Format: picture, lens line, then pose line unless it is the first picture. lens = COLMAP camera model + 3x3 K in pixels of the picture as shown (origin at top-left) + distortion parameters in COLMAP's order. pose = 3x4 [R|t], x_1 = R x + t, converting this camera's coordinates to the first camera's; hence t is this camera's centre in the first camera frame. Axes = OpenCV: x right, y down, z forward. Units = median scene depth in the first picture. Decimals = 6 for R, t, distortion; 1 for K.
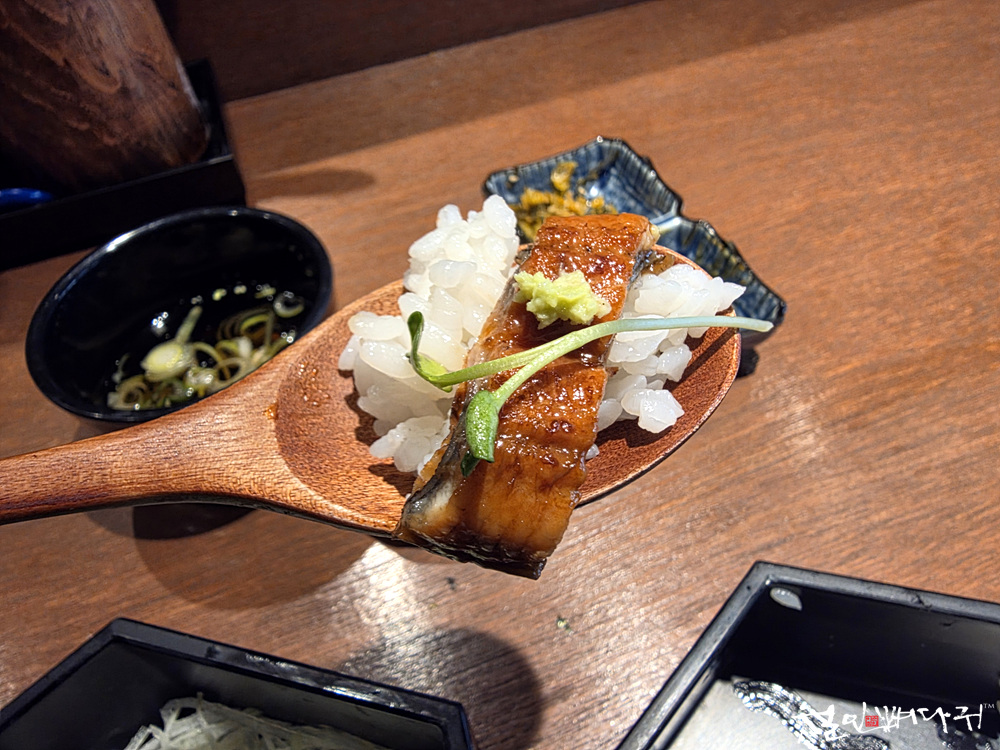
lens RADIAL K [[691.2, 0, 500.0], [0, 691.2, 375.0], [0, 0, 1]] dist [0.022060, 0.000191]
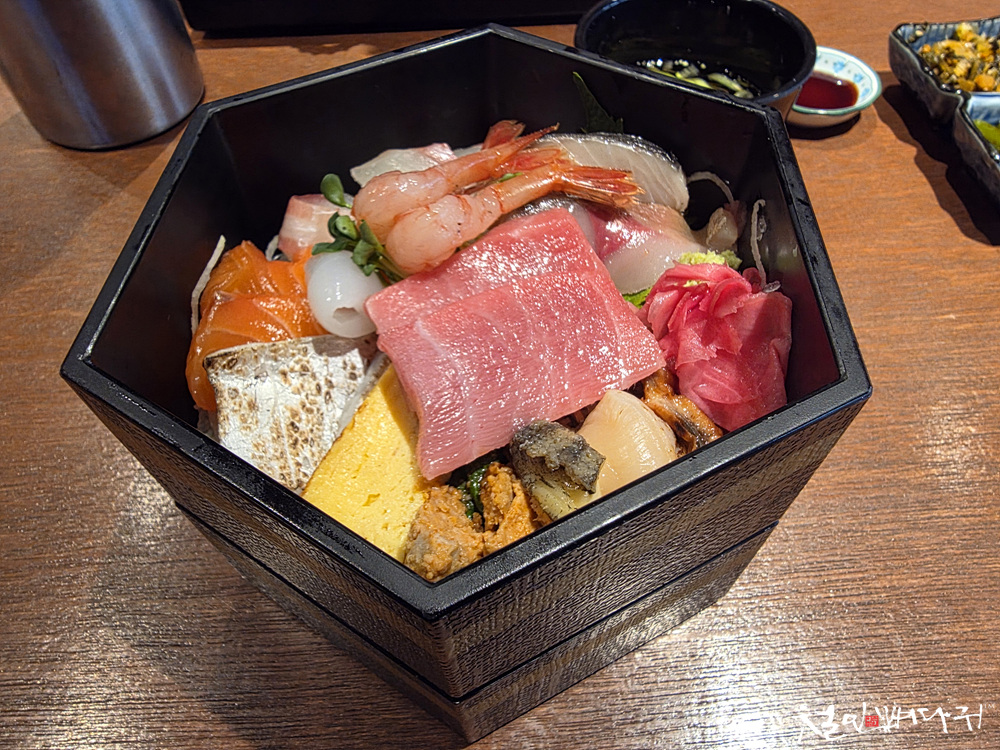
lens RADIAL K [[691.2, 0, 500.0], [0, 691.2, 375.0], [0, 0, 1]] dist [0.022060, 0.000191]
pose [[0.951591, 0.281381, -0.123691, -0.344459], [-0.272353, 0.958434, 0.085018, 0.347373], [0.142472, -0.047215, 0.988672, -0.246806]]
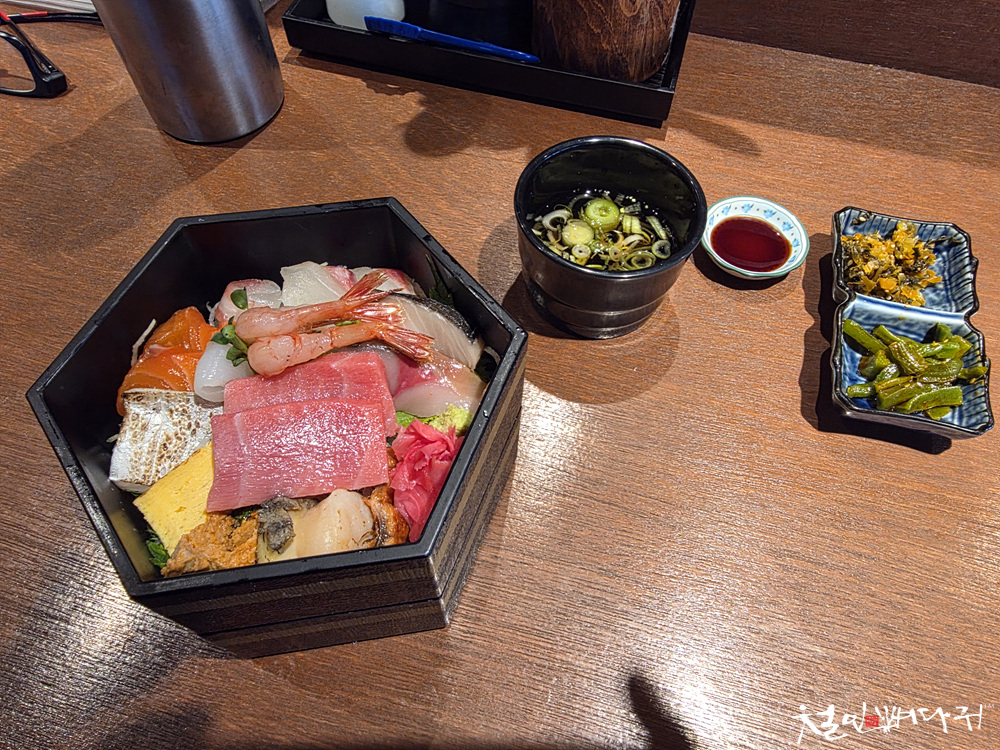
lens RADIAL K [[691.2, 0, 500.0], [0, 691.2, 375.0], [0, 0, 1]] dist [0.022060, 0.000191]
pose [[0.801499, 0.555920, -0.220345, -0.074839], [-0.509527, 0.827749, 0.234978, -0.014529], [0.313019, -0.076063, 0.946696, -0.427500]]
